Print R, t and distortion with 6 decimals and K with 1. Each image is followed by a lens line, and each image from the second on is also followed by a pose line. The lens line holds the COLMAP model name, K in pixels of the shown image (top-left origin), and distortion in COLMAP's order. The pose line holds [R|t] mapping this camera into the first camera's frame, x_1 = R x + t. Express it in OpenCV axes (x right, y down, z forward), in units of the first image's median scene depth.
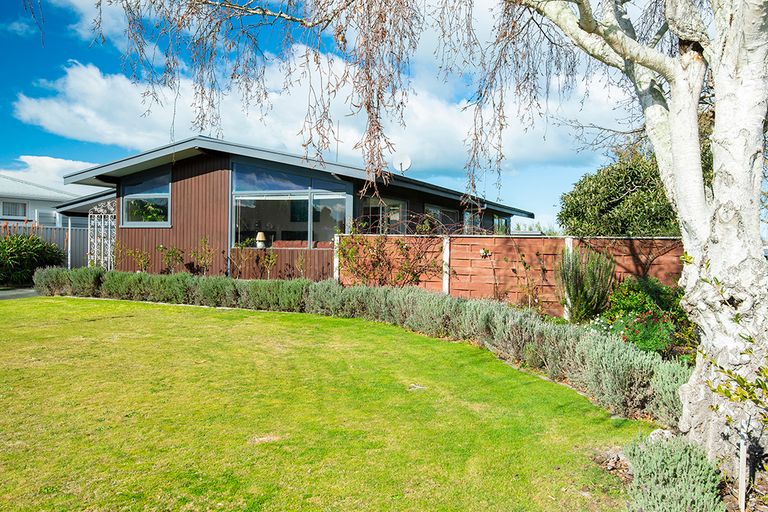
lens RADIAL K [[626.2, 0, 384.0], [0, 626.2, 256.0], [0, 0, 1]] dist [0.084775, 0.000150]
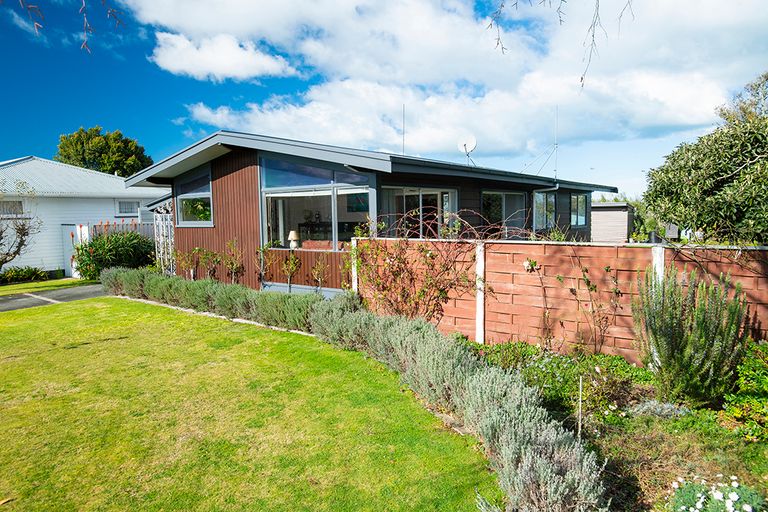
lens RADIAL K [[488.3, 0, 384.0], [0, 488.3, 256.0], [0, 0, 1]] dist [0.001731, 0.059477]
pose [[0.975266, -0.014061, -0.220589, 0.094973], [0.030704, 0.996917, 0.072206, -0.049239], [0.218893, -0.077193, 0.972691, 0.326764]]
